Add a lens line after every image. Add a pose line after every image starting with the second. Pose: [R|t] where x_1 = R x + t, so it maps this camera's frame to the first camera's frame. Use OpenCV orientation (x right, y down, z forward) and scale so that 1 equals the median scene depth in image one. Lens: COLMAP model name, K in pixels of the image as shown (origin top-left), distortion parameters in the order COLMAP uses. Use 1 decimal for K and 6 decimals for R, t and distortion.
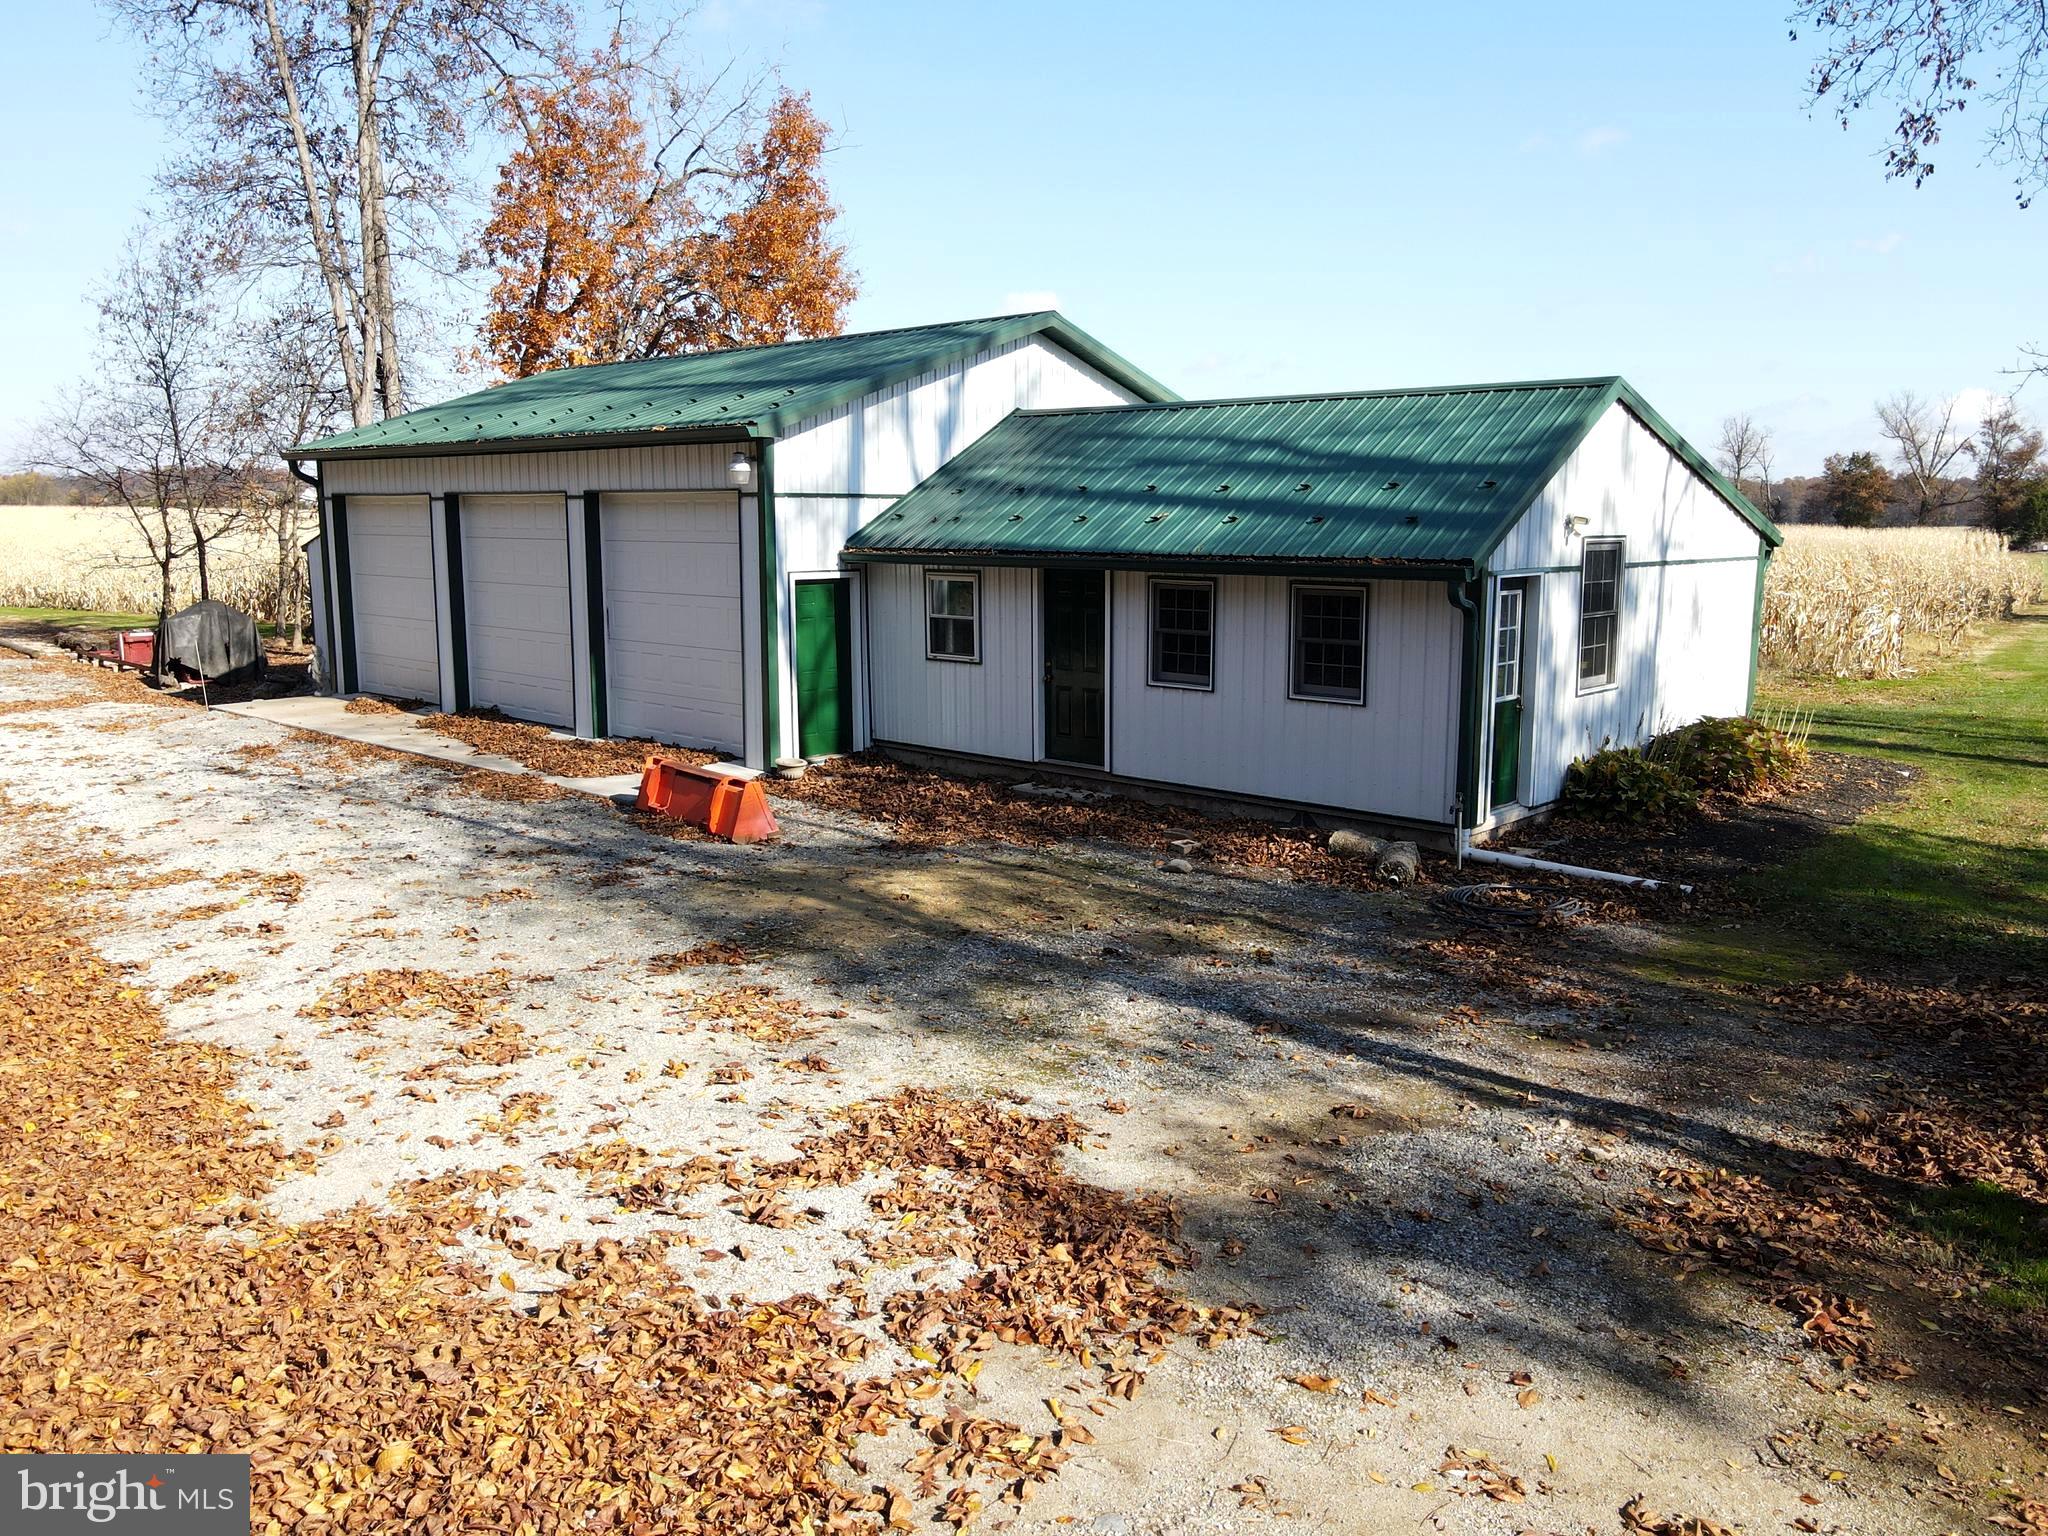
lens RADIAL K [[1513.3, 0, 1018.8], [0, 1513.3, 761.6], [0, 0, 1]] dist [-0.008112, 0.043067]
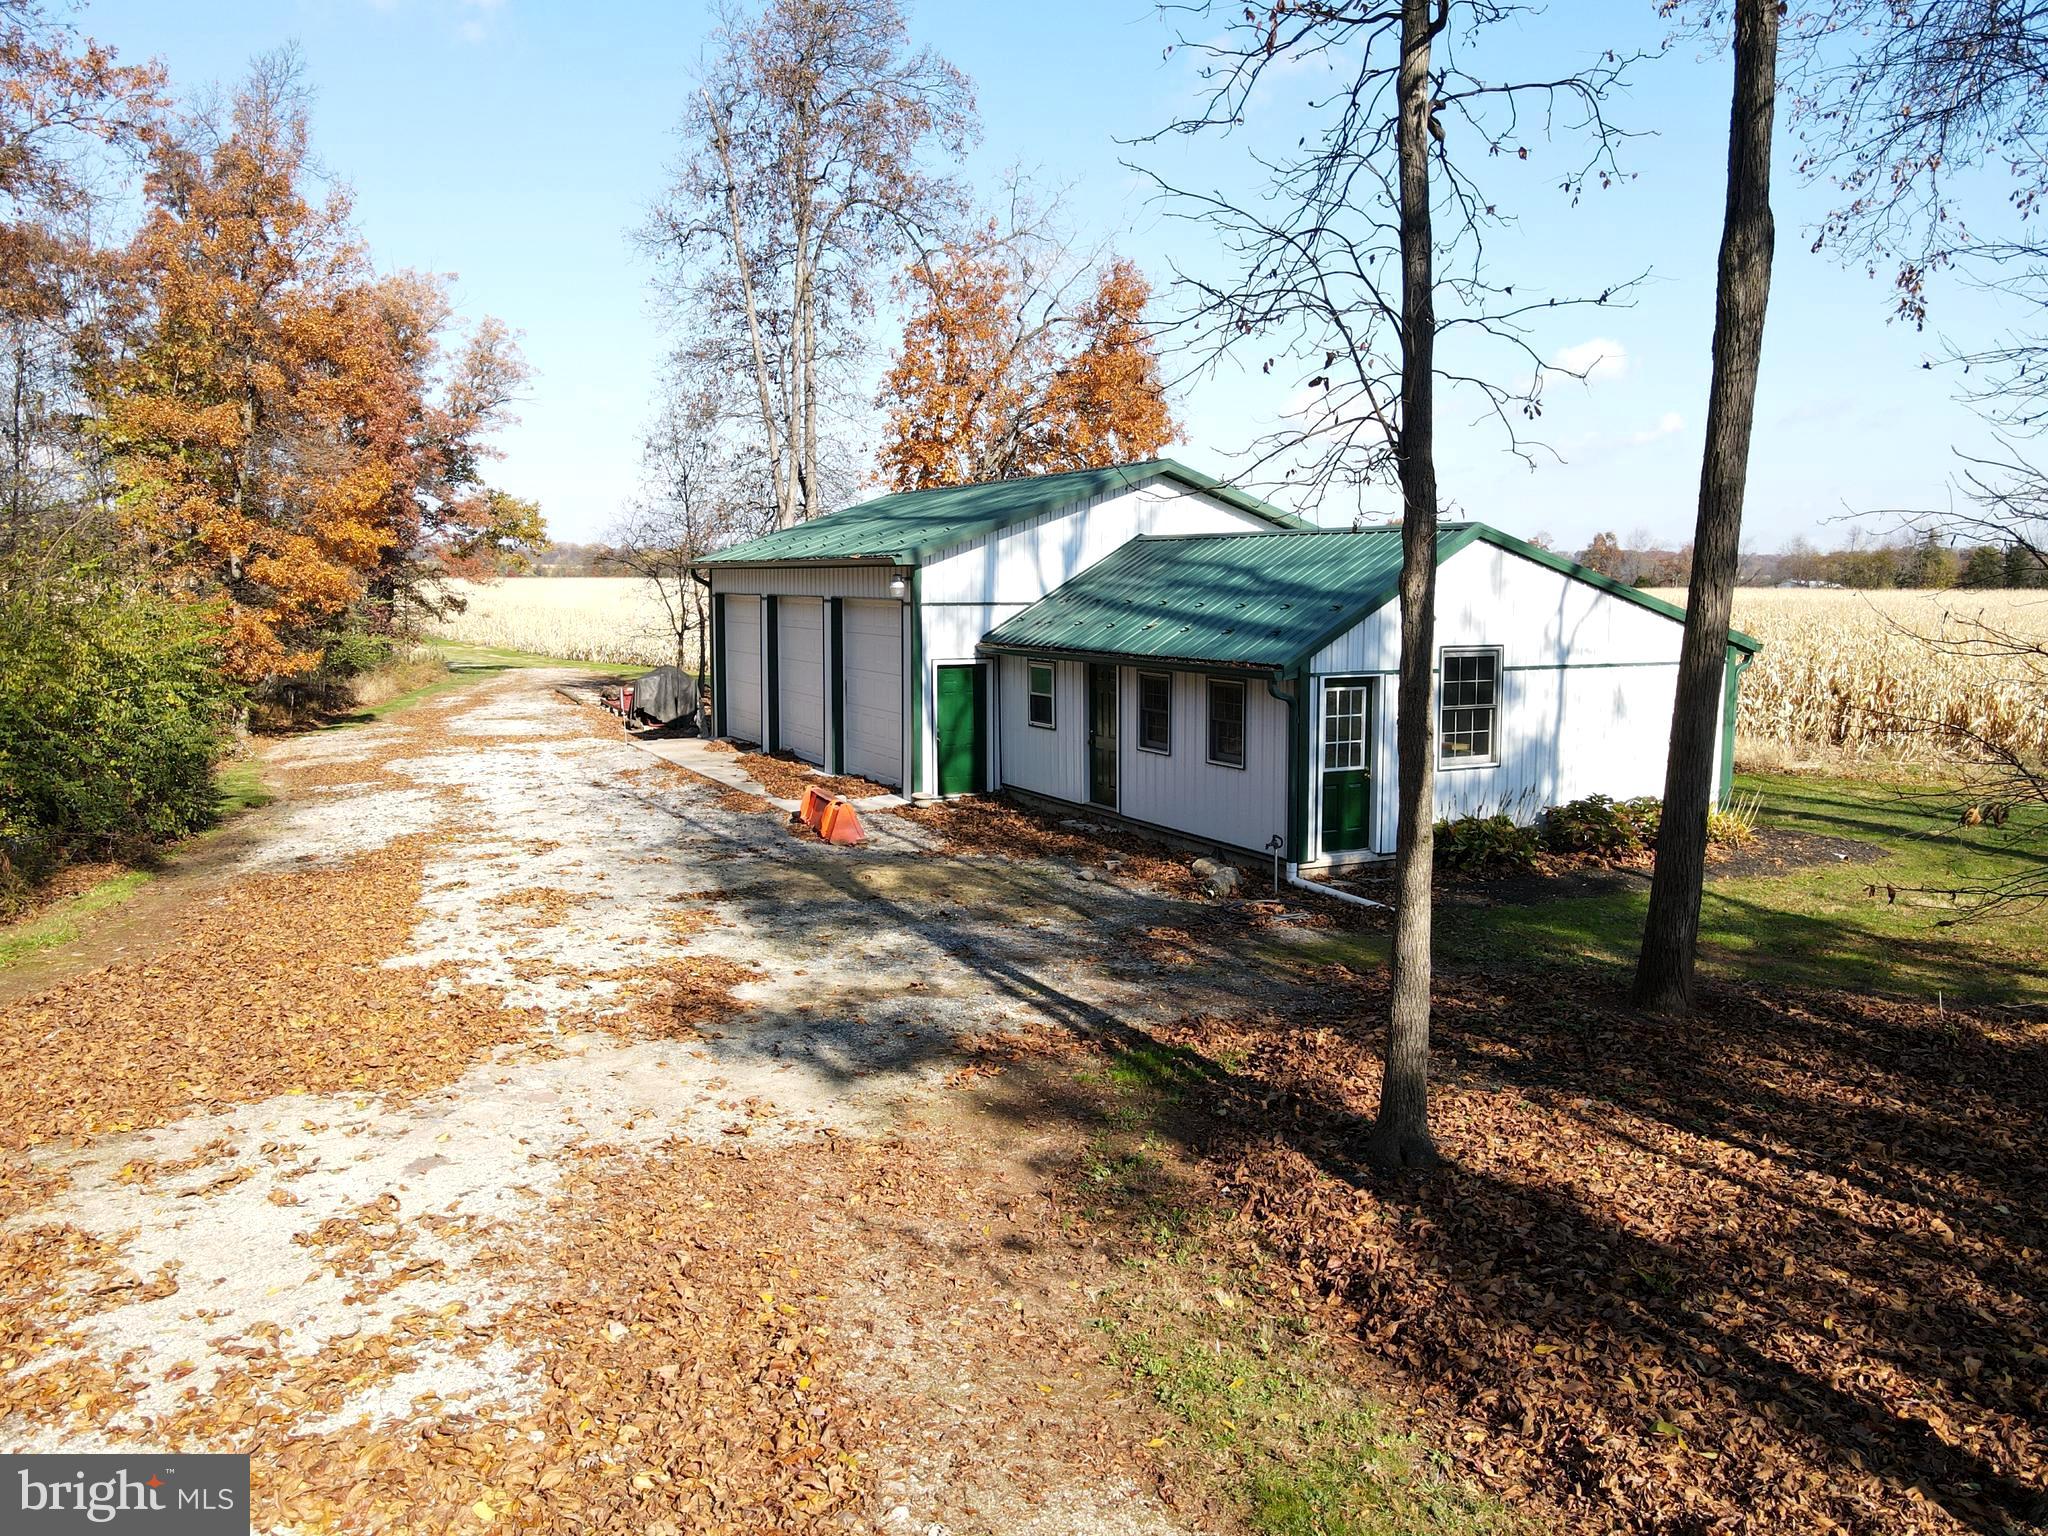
lens RADIAL K [[1513.3, 0, 1018.8], [0, 1513.3, 761.6], [0, 0, 1]] dist [-0.008112, 0.043067]
pose [[0.936930, 0.042190, -0.346960, 0.396711], [-0.056954, 0.997849, -0.032462, 0.008708], [0.344844, 0.050175, 0.937318, -0.261591]]
